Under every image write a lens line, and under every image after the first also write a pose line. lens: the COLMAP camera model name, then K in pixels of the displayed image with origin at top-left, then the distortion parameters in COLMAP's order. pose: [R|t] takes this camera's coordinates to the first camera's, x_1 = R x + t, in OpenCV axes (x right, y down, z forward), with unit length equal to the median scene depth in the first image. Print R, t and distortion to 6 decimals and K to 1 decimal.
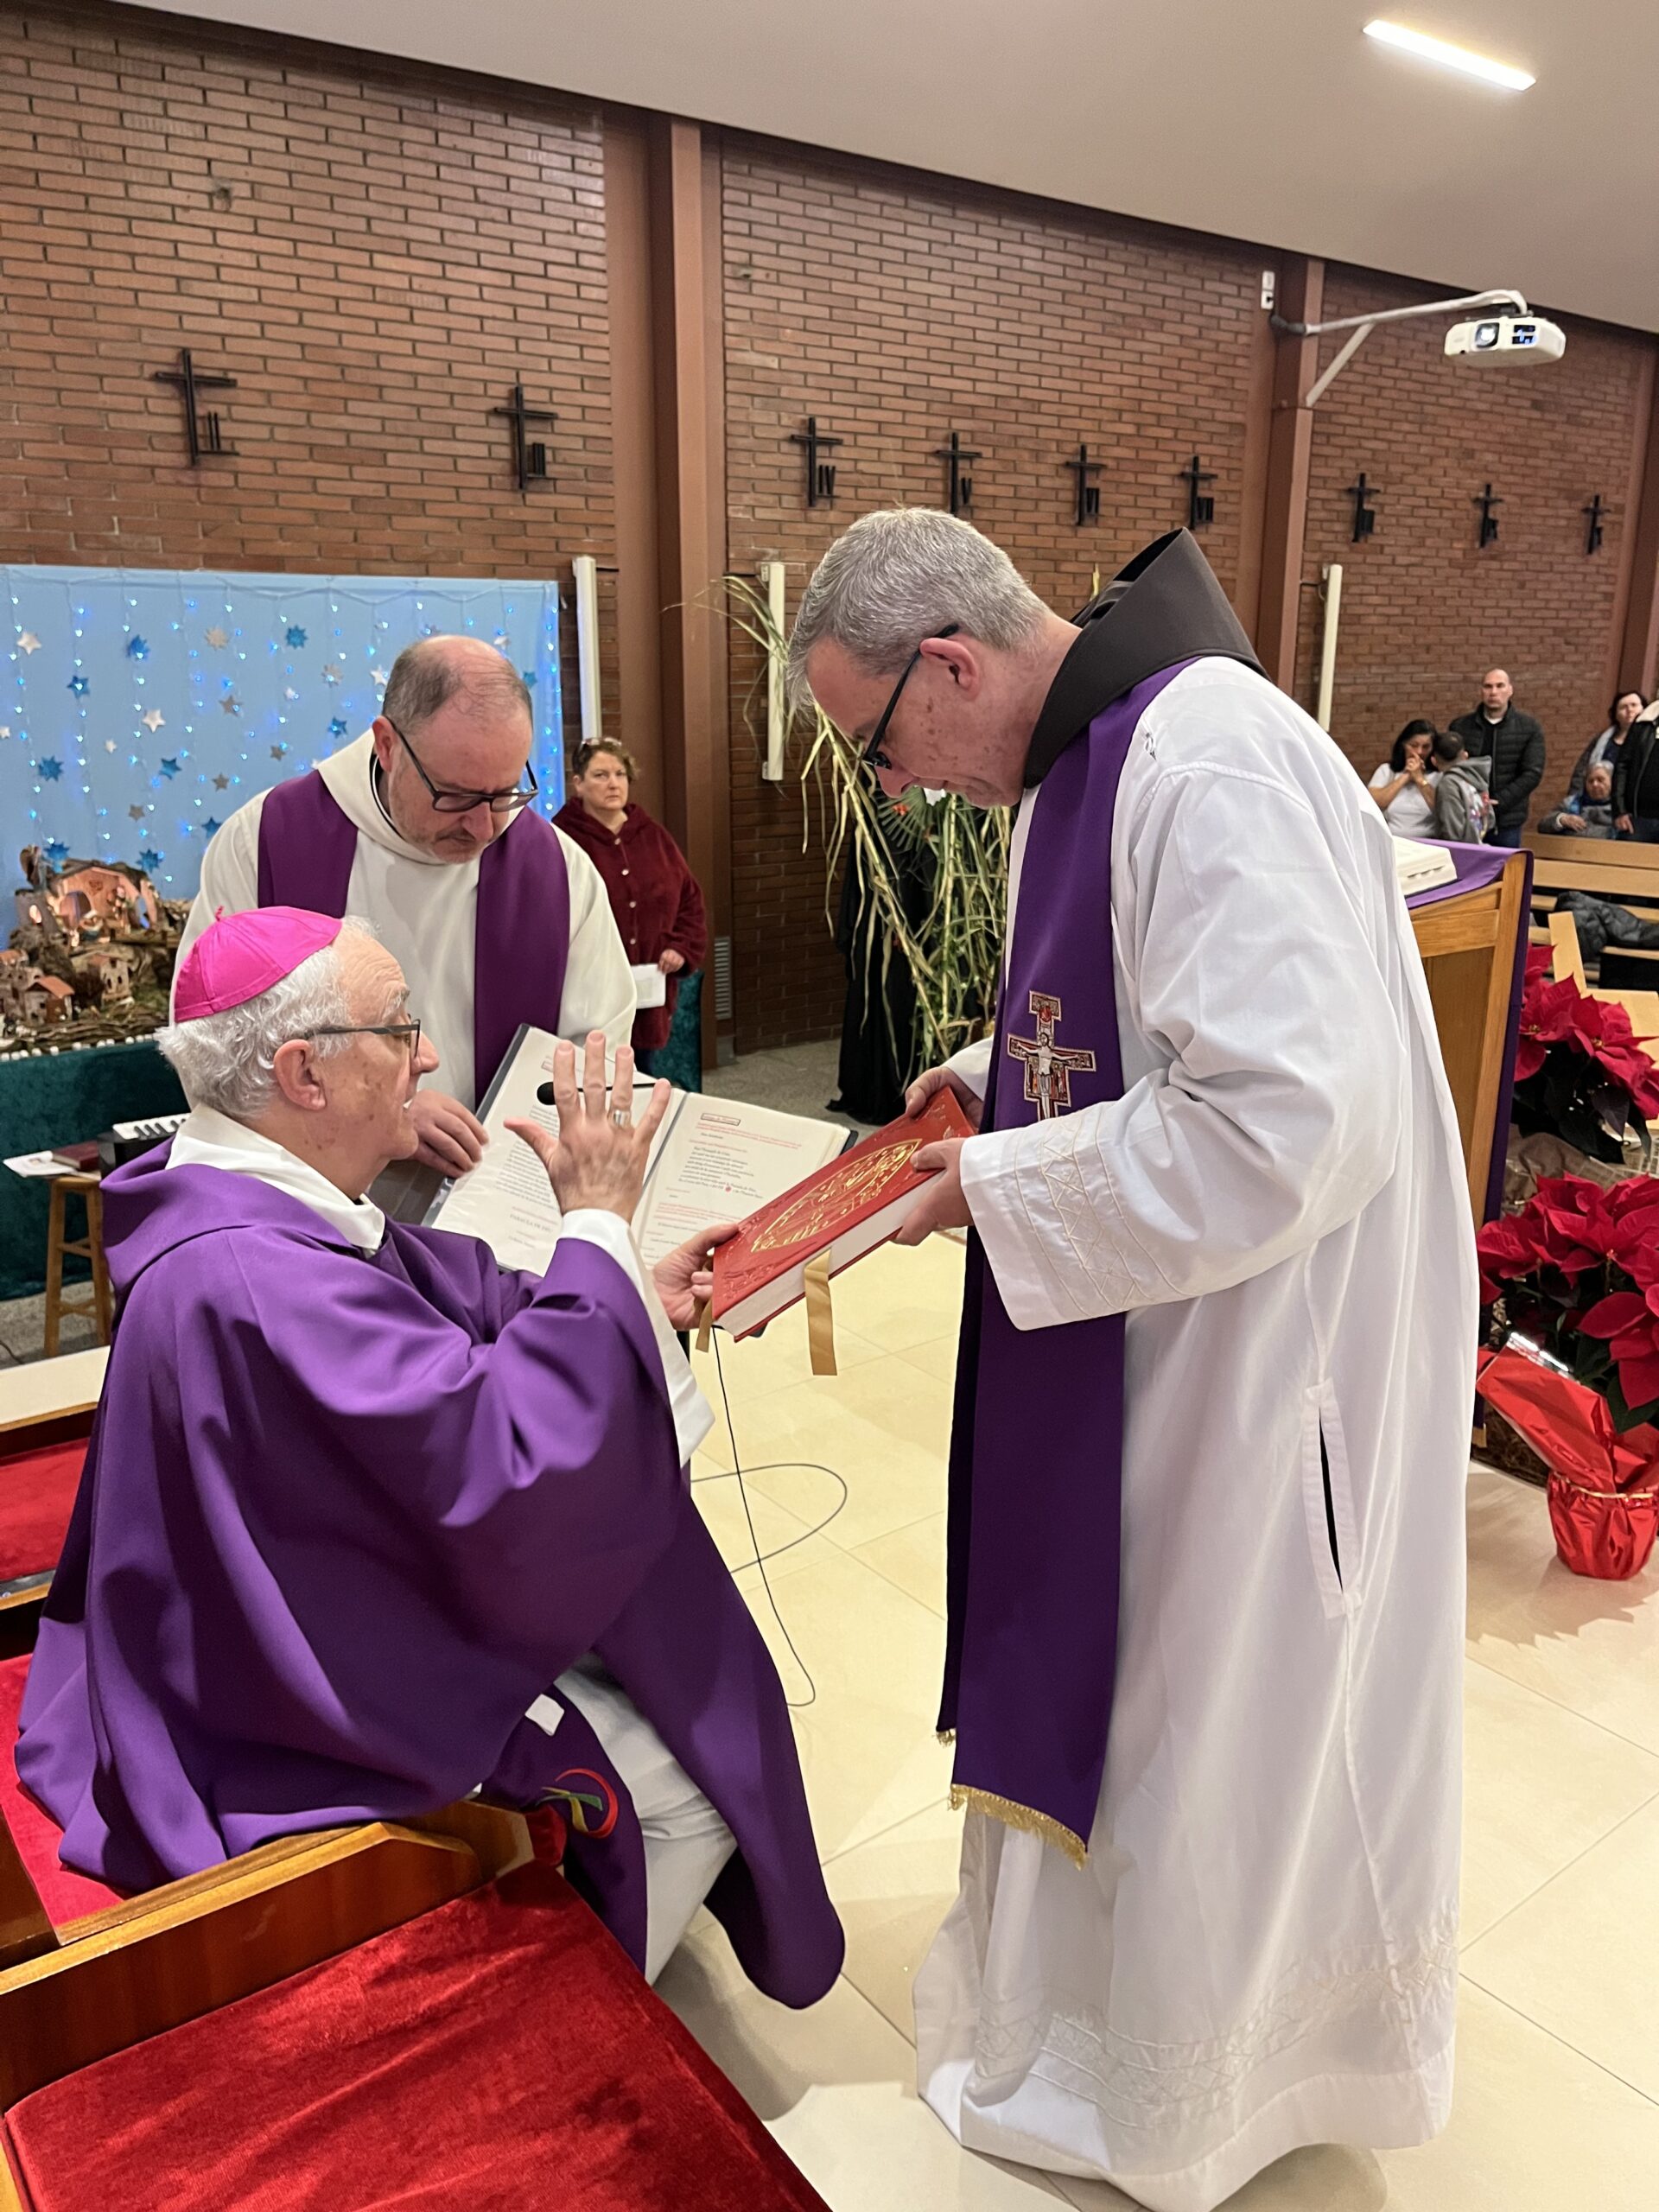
lens RADIAL K [[1702.6, 0, 839.5], [0, 1702.6, 1129.2], [0, 0, 1]] dist [0.021316, -0.022657]
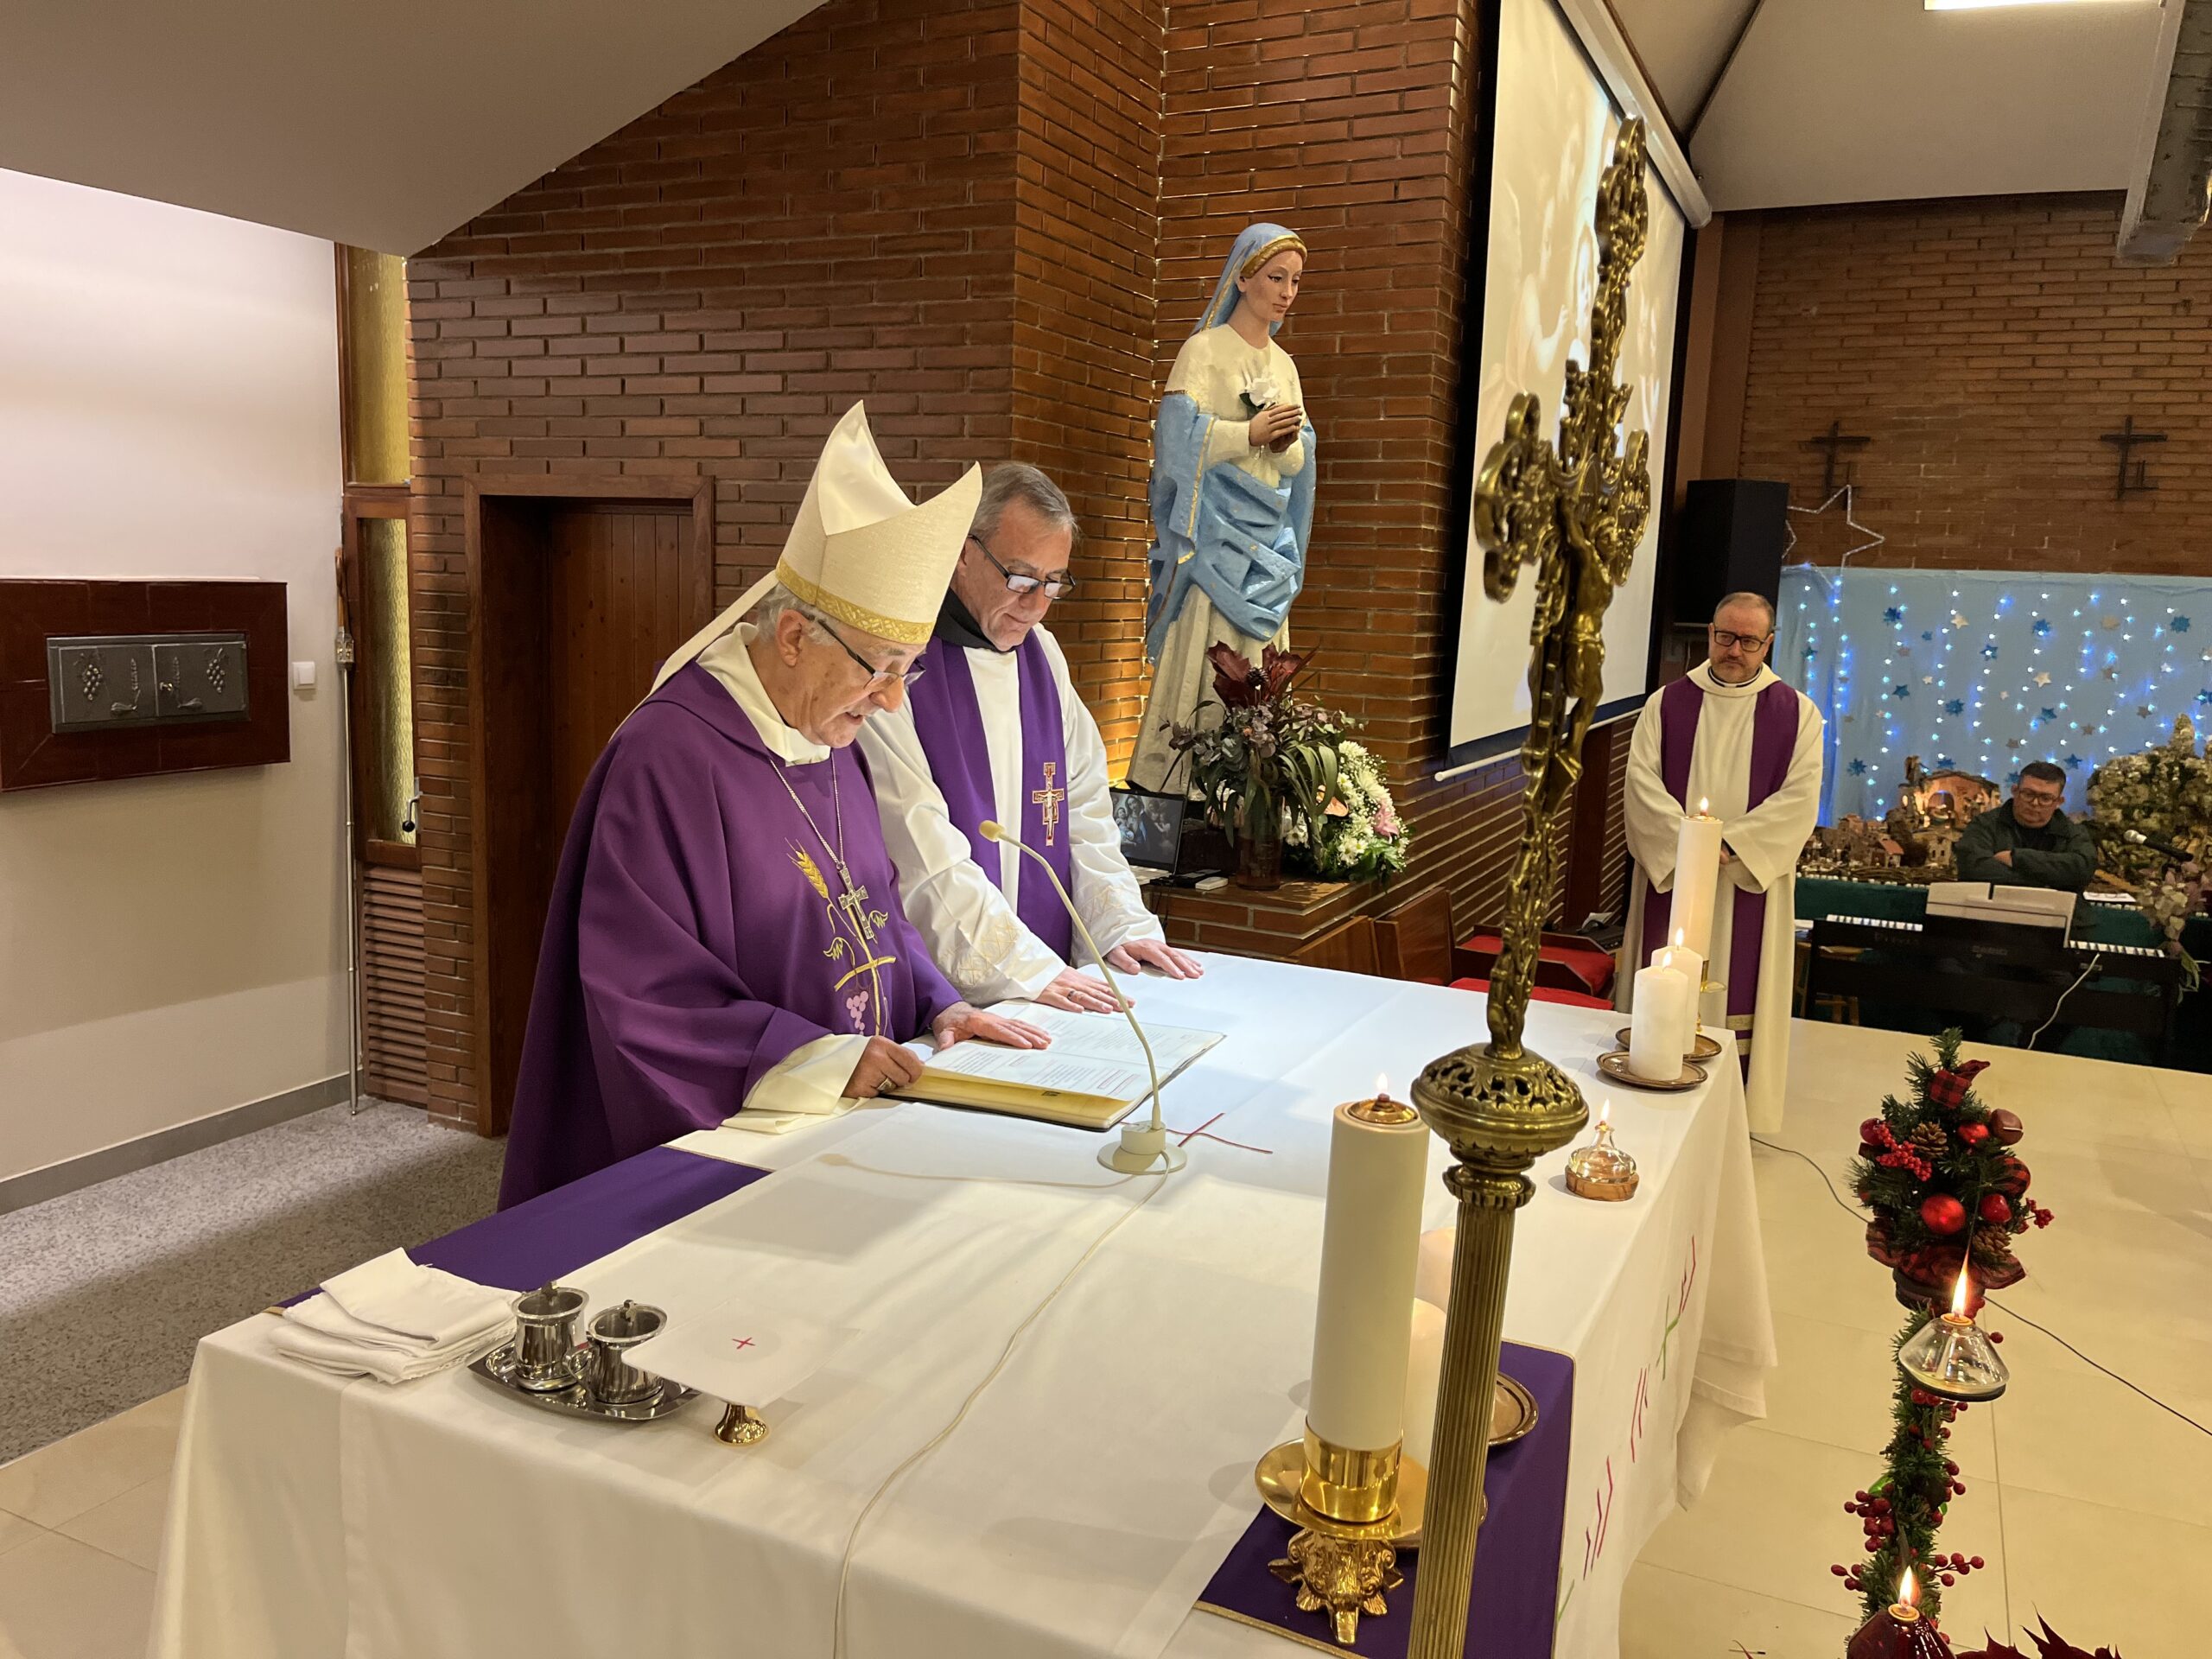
lens RADIAL K [[1702.6, 0, 1118.6], [0, 1702.6, 839.2], [0, 0, 1]] dist [0.021316, -0.022657]
pose [[0.435383, 0.137672, -0.889656, 0.510815], [-0.284846, 0.958532, 0.008931, 0.078747], [0.853993, 0.249526, 0.456544, -0.213980]]
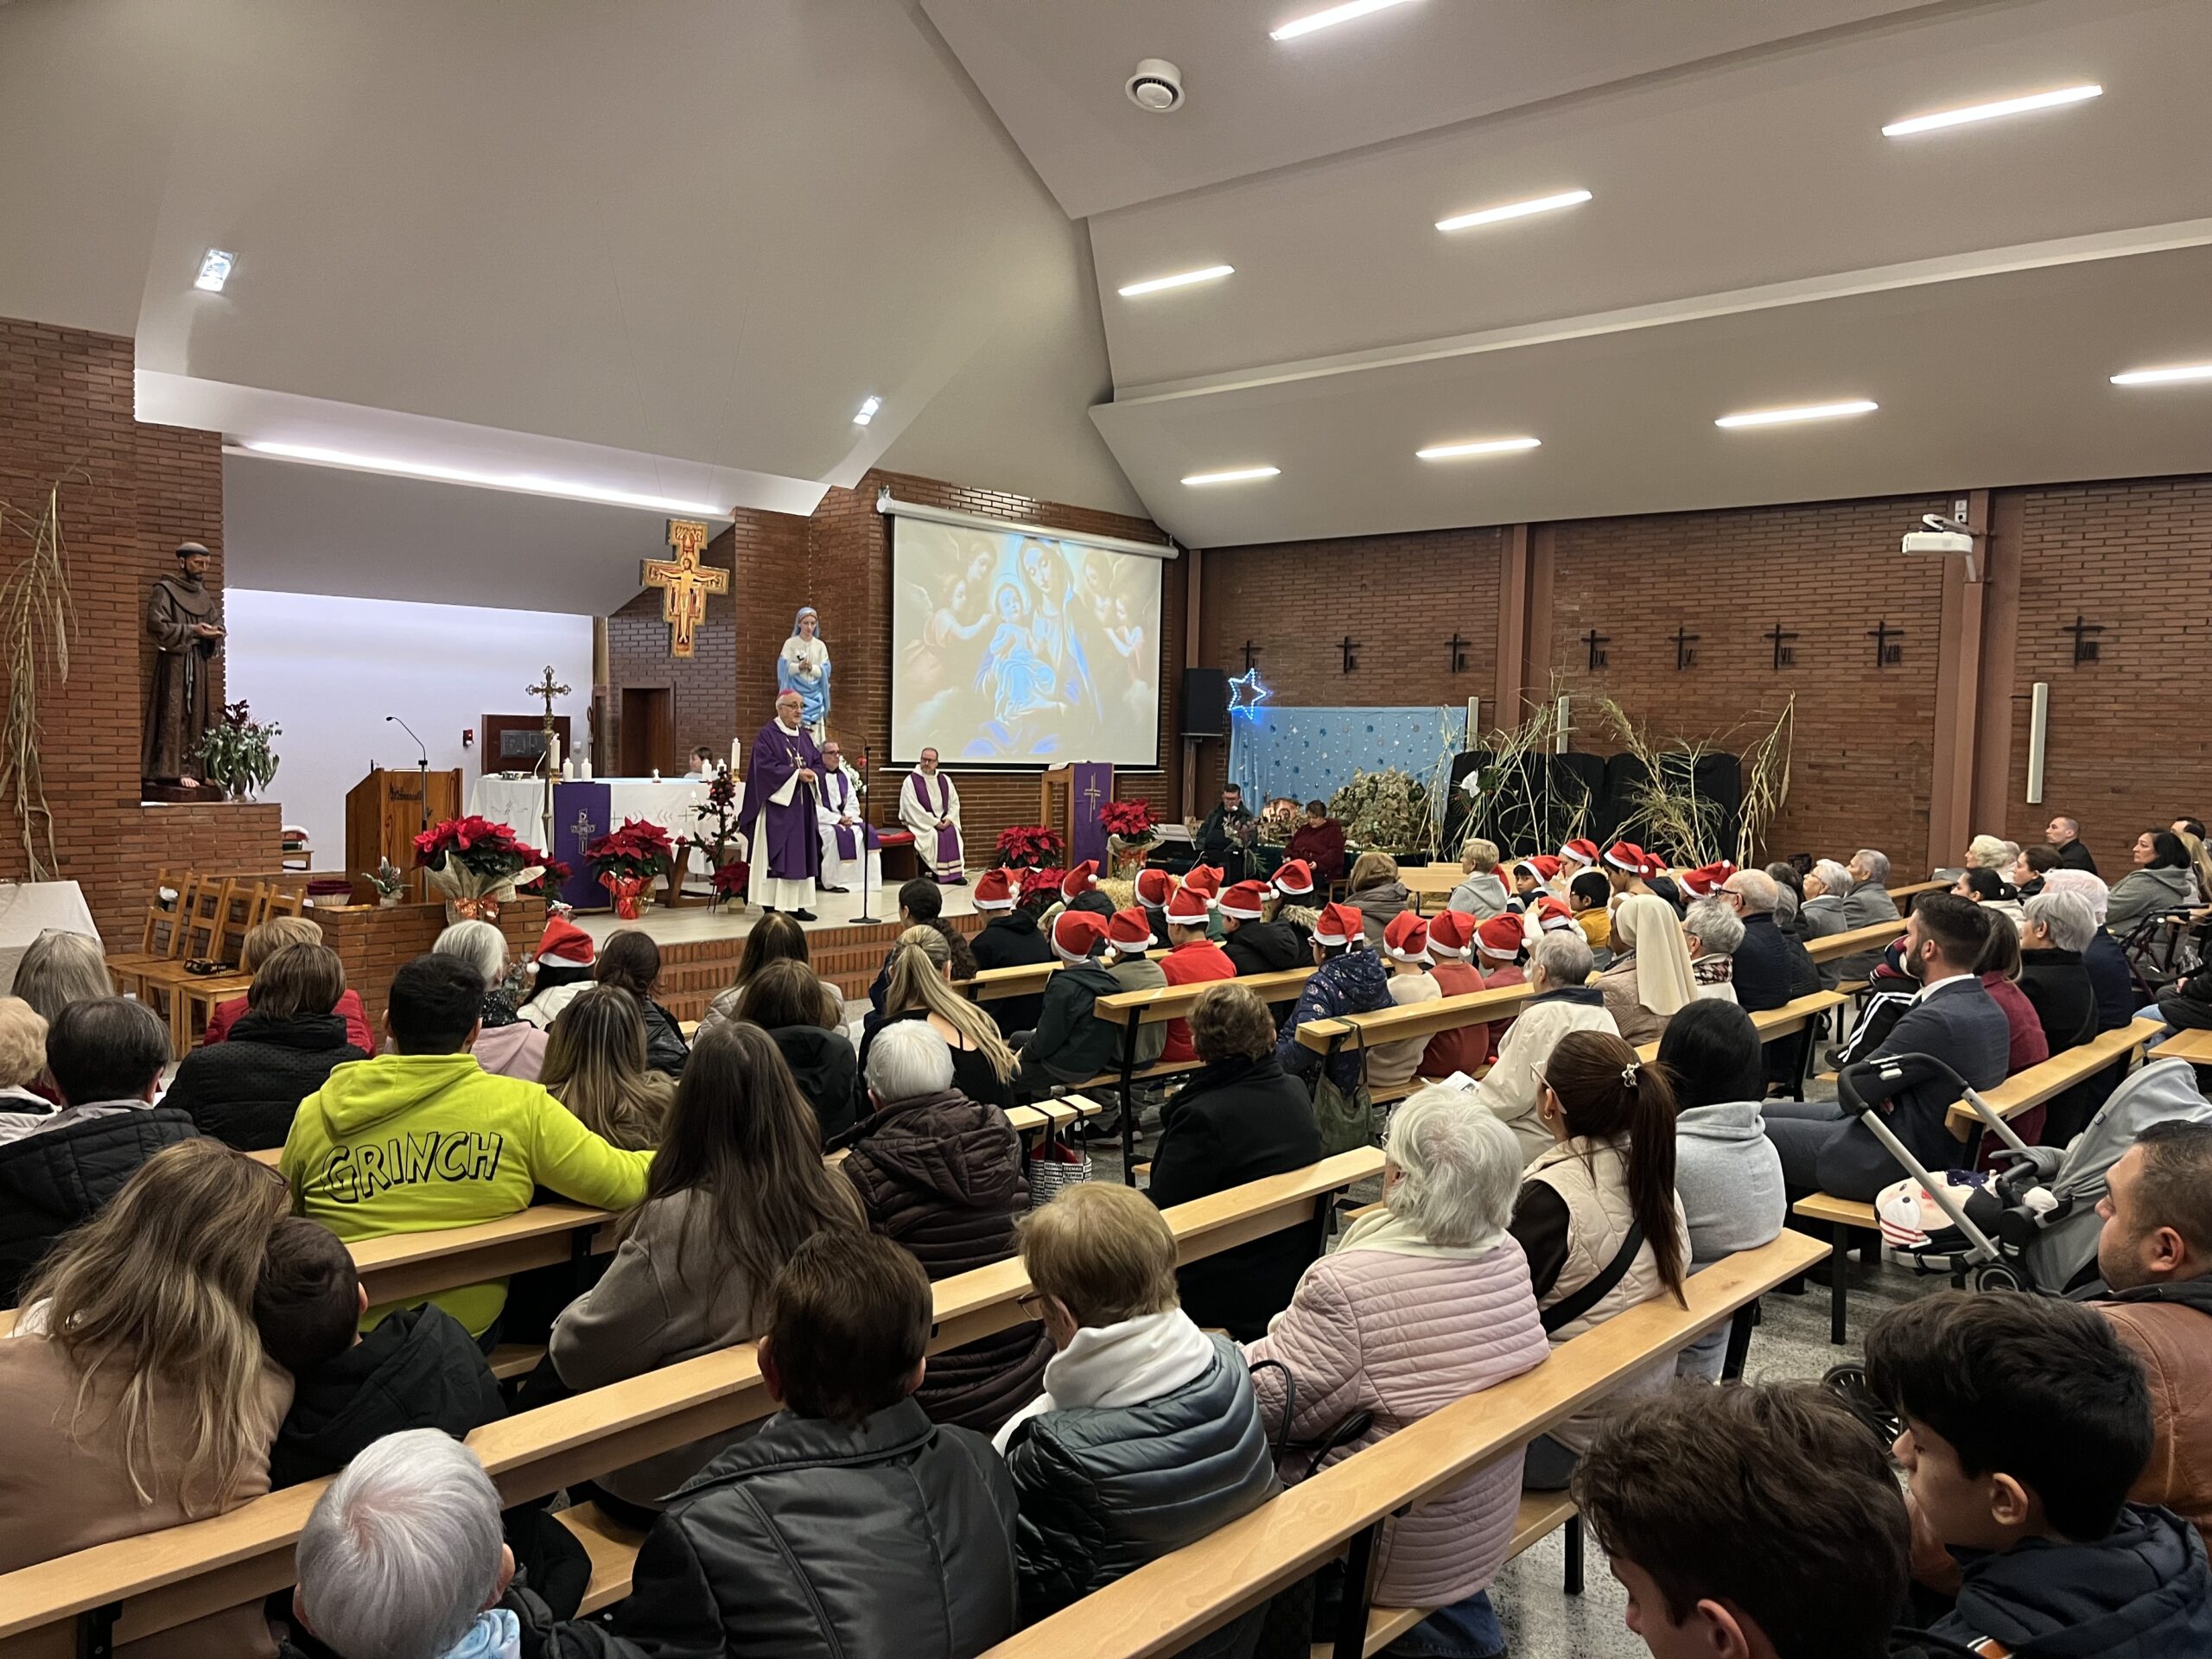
lens RADIAL K [[1702.6, 0, 1098.8], [0, 1702.6, 833.2], [0, 0, 1]] dist [0.021316, -0.022657]
pose [[0.176837, 0.044506, -0.983233, 2.450502], [-0.300263, 0.953795, -0.010829, 0.035209], [0.937321, 0.297143, 0.182030, 0.148592]]
